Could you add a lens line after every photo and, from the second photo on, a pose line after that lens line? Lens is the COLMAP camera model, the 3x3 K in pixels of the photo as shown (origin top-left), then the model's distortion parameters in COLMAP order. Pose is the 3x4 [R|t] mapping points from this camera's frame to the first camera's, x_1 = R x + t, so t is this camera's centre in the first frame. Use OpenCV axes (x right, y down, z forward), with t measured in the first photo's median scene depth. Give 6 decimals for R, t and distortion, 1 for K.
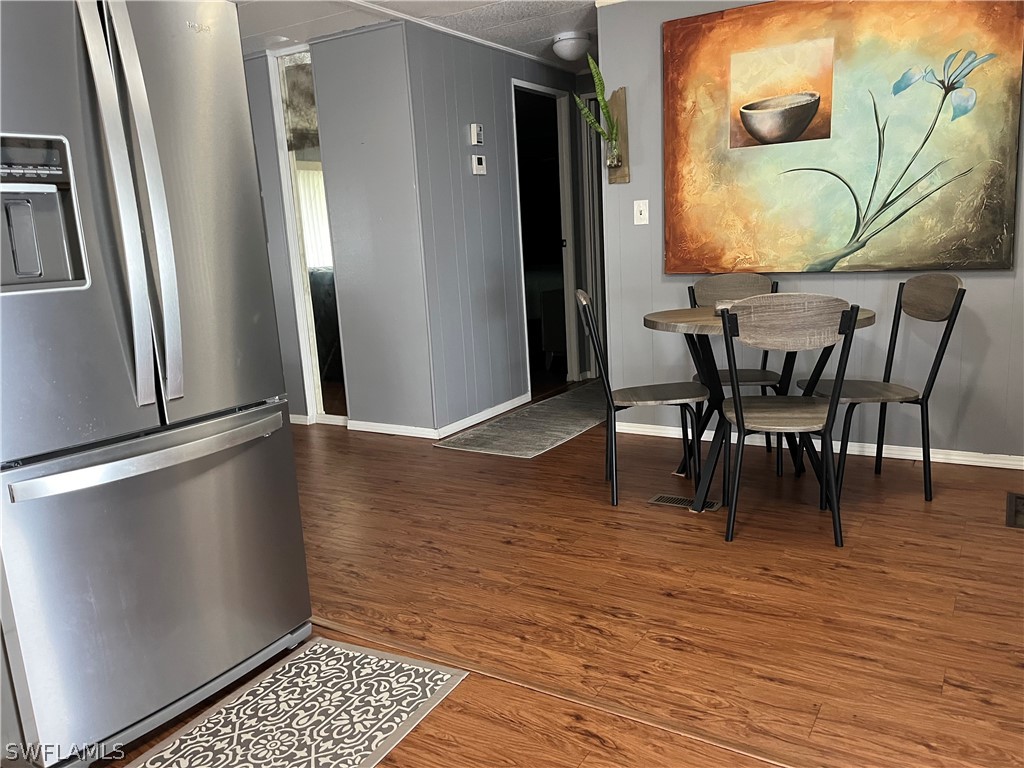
lens RADIAL K [[776.7, 0, 487.1], [0, 776.7, 408.8], [0, 0, 1]] dist [0.041711, -0.067759]
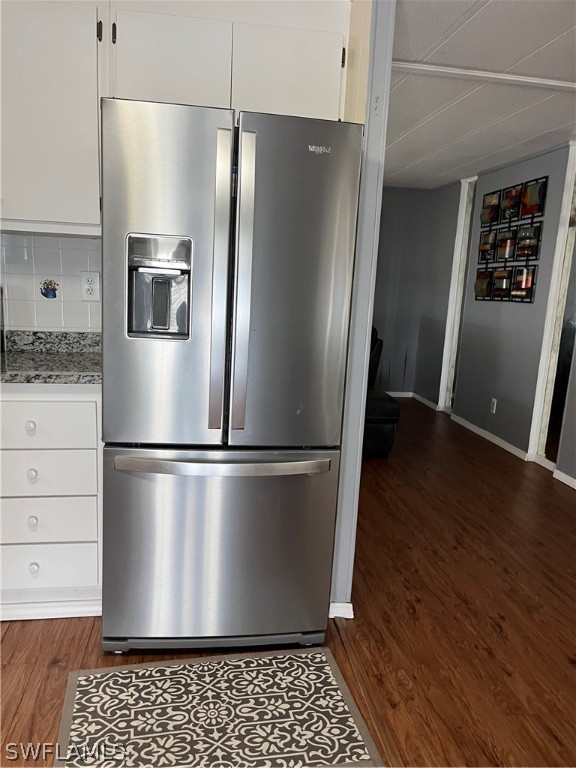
lens RADIAL K [[582.5, 0, 288.3], [0, 582.5, 383.6], [0, 0, 1]] dist [0.041711, -0.067759]
pose [[0.660075, 0.236188, -0.713103, 0.555424], [-0.255637, 0.963254, 0.082413, -0.298121], [0.706364, 0.127897, 0.696198, 0.567901]]
